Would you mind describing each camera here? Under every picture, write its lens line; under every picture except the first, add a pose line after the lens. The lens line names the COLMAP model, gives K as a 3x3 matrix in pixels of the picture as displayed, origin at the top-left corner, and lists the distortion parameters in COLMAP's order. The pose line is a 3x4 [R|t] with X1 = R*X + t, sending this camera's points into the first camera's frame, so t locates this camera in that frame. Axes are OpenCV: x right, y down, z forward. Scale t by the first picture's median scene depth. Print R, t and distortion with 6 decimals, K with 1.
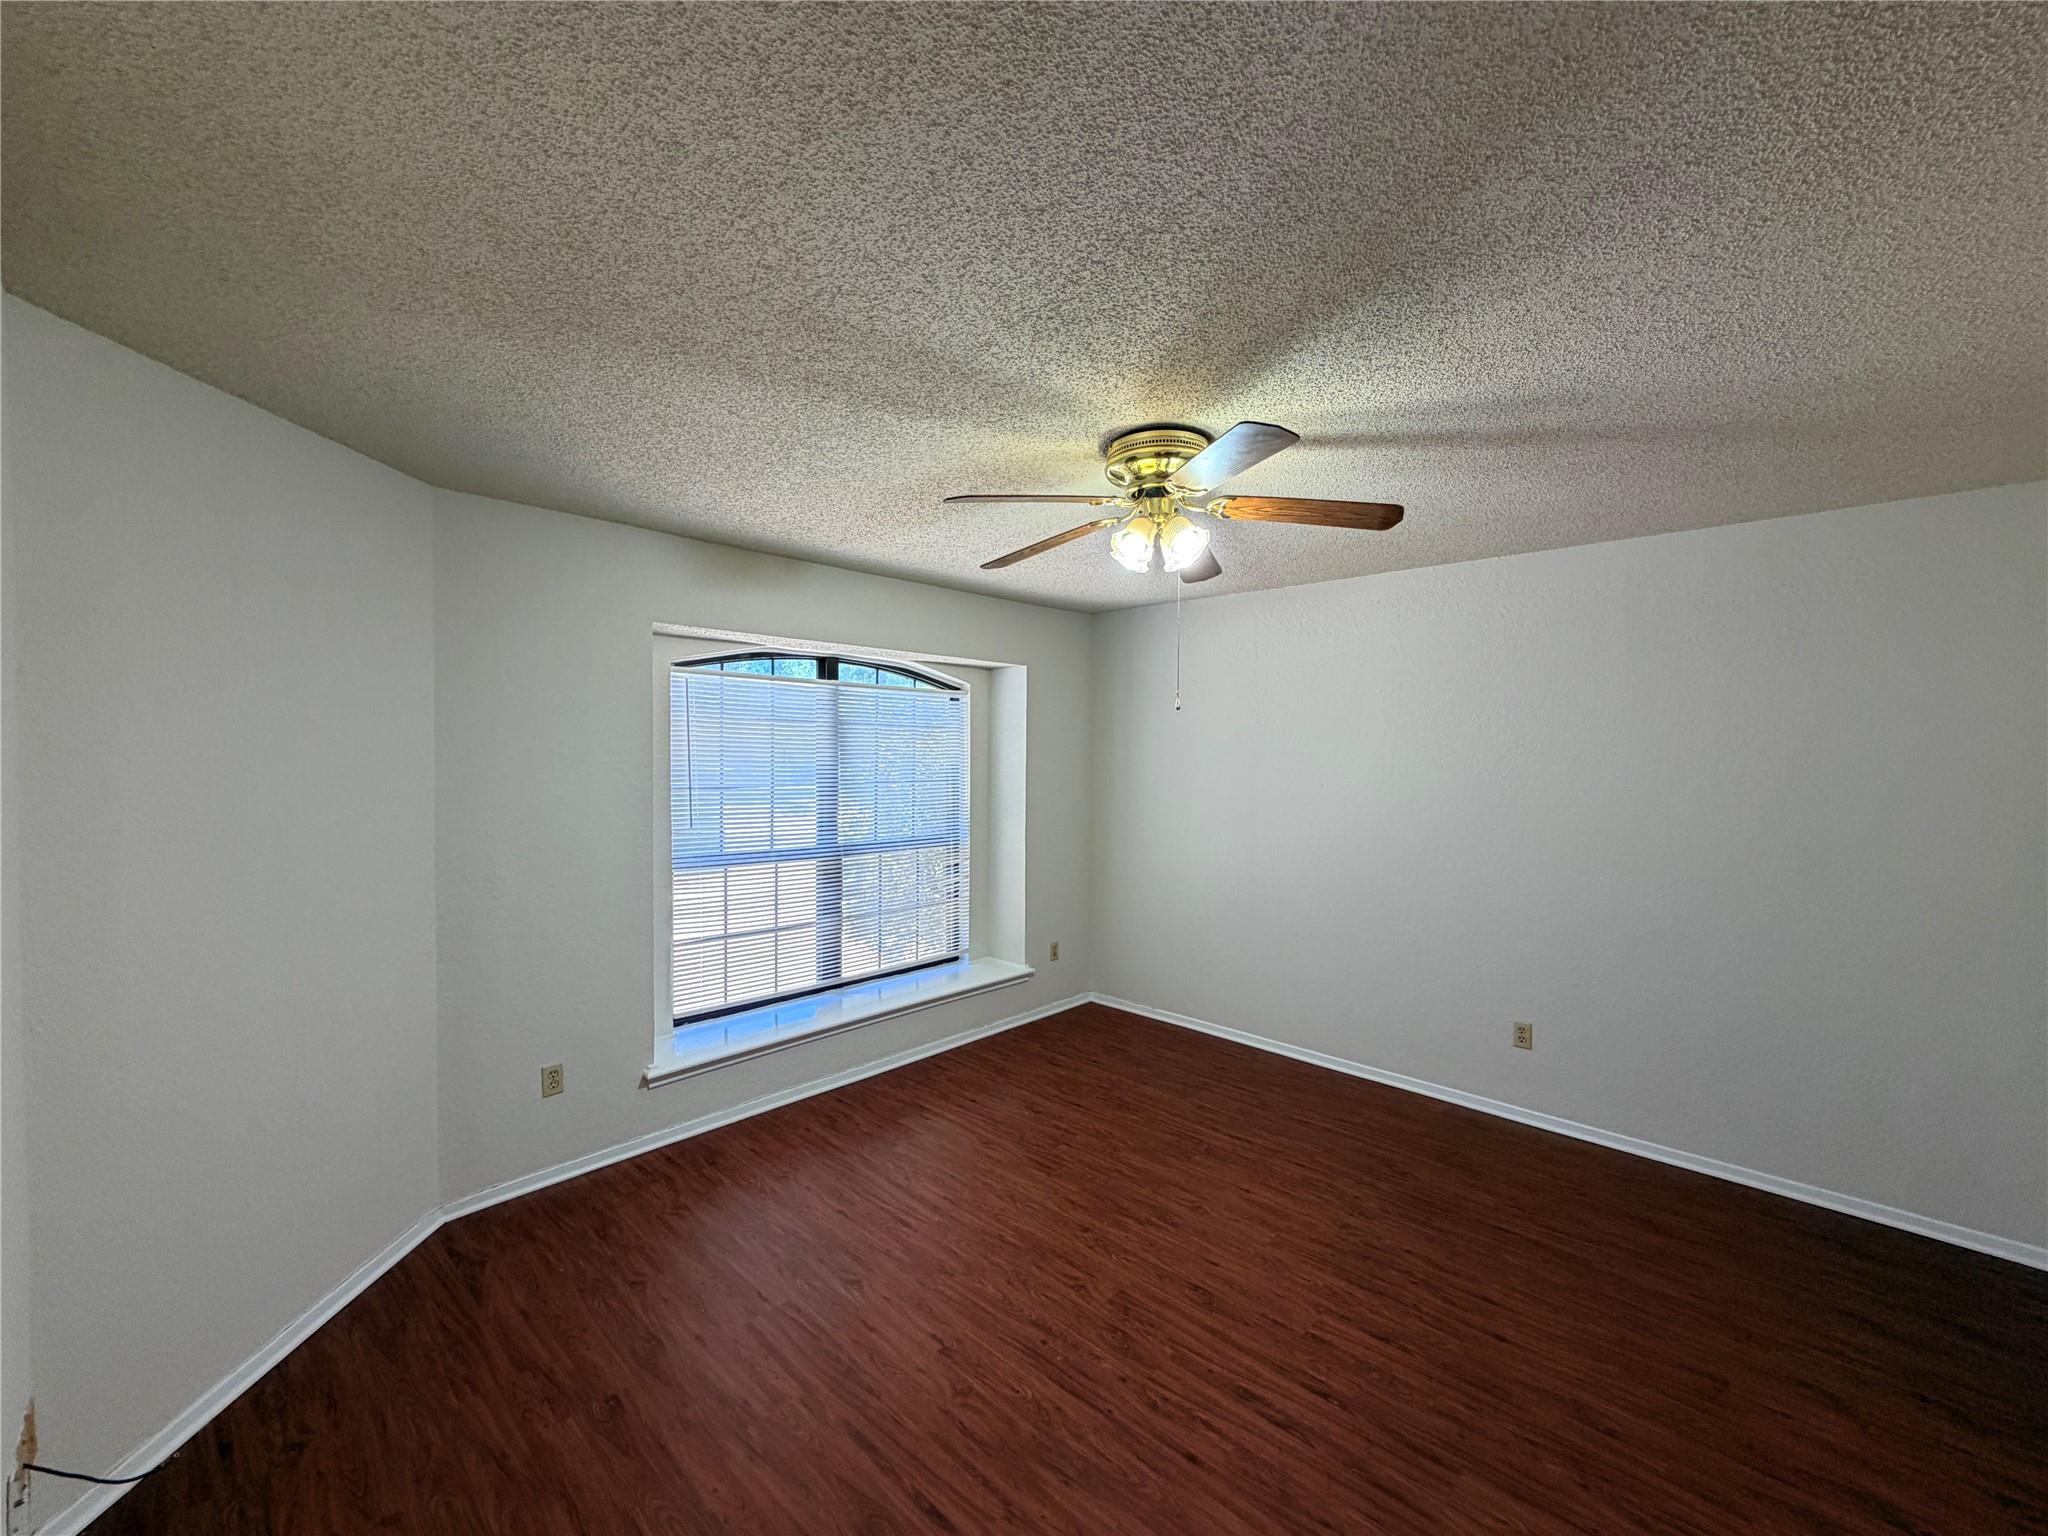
lens RADIAL K [[818.2, 0, 1025.6], [0, 818.2, 761.4], [0, 0, 1]] dist [-0.001174, 0.000256]
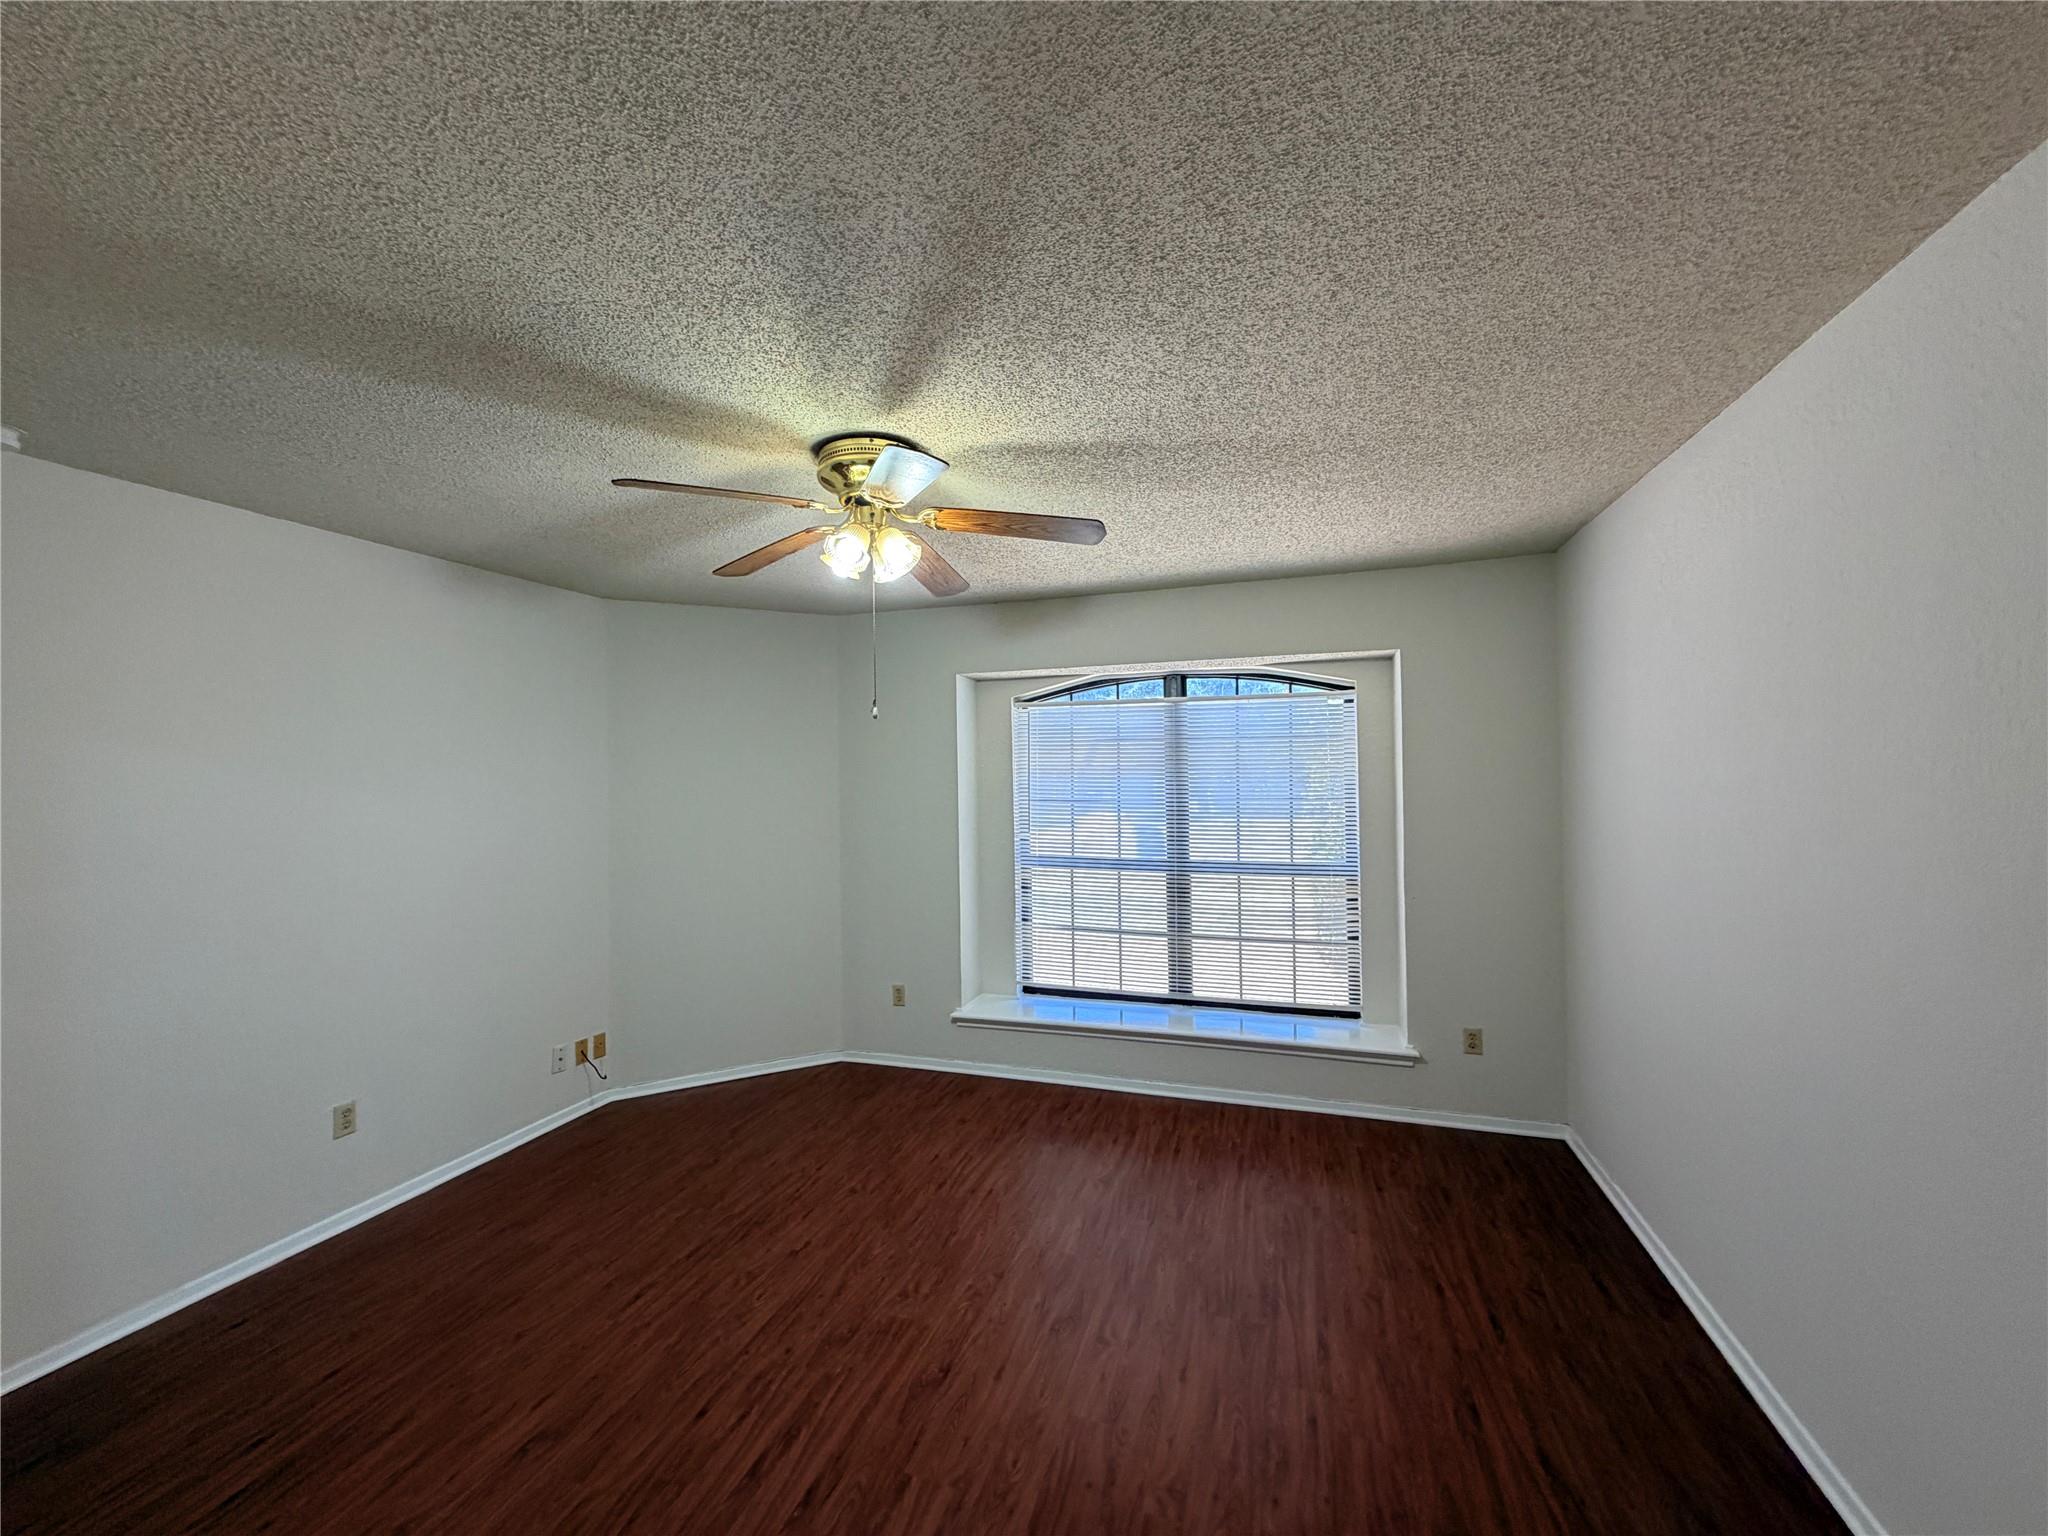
lens RADIAL K [[818.2, 0, 1020.7], [0, 818.2, 766.8], [0, 0, 1]] dist [-0.001174, 0.000256]
pose [[0.429337, -0.021939, -0.902878, 0.711182], [0.006118, 0.999753, -0.021383, 0.009097], [0.903124, 0.003656, 0.429365, 0.468145]]
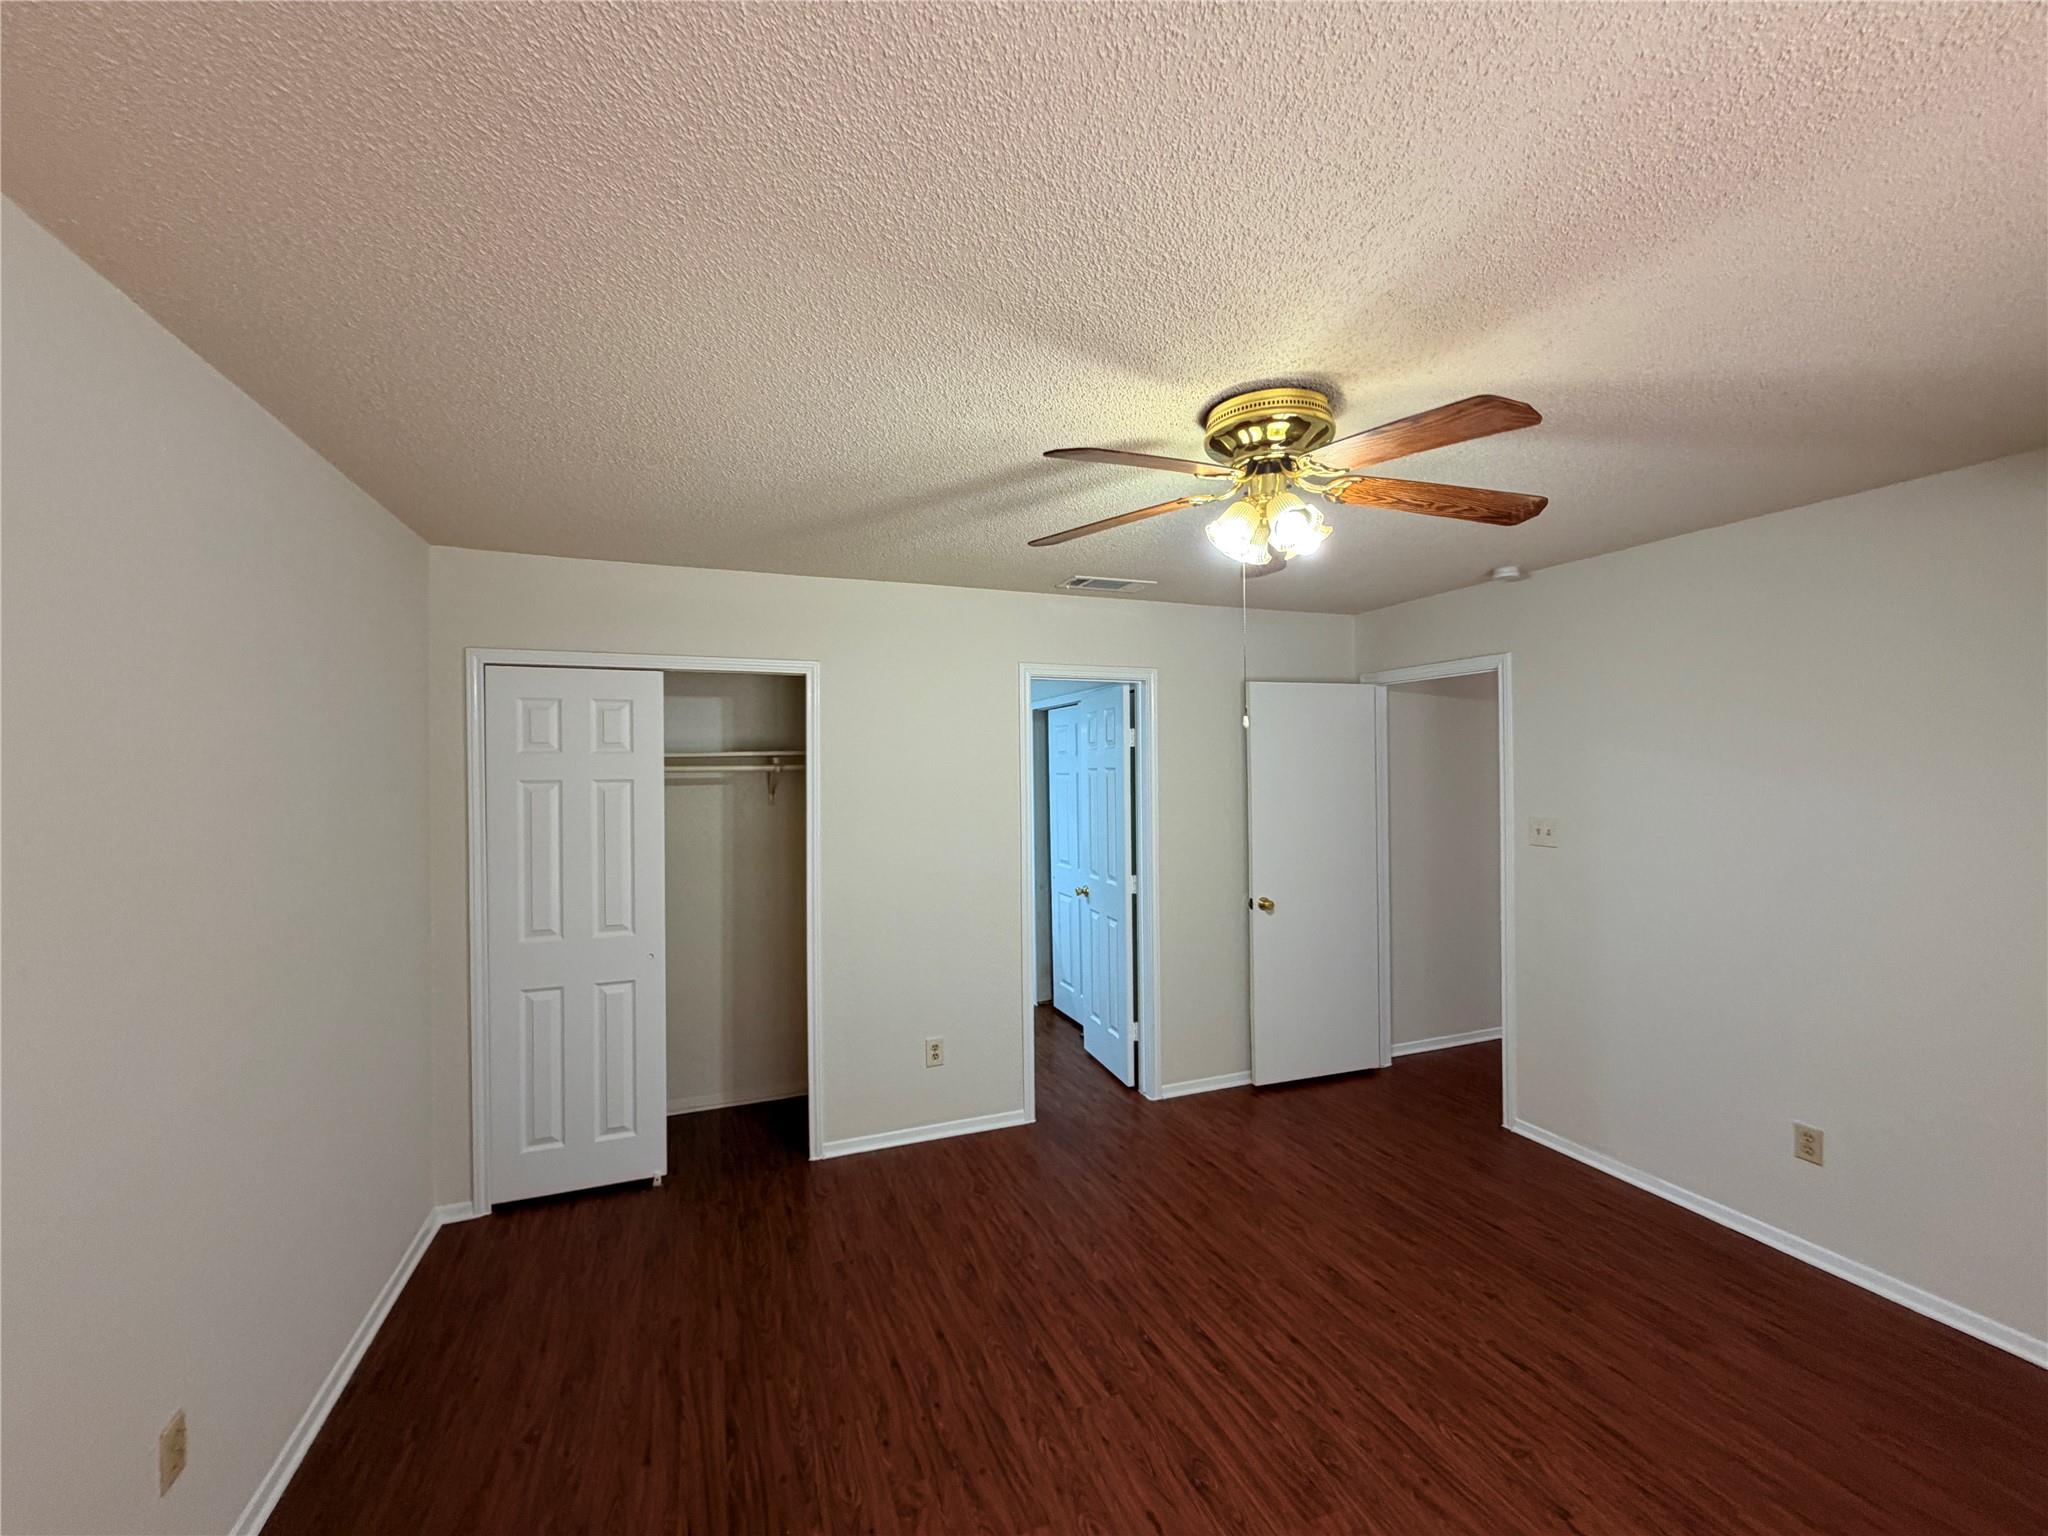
lens RADIAL K [[818.2, 0, 1017.4], [0, 818.2, 769.5], [0, 0, 1]] dist [-0.001174, 0.000256]
pose [[-0.903504, 0.007116, 0.428520, 0.022534], [0.012765, 0.999865, 0.010312, -0.020132], [-0.428389, 0.014787, -0.903473, 1.178784]]
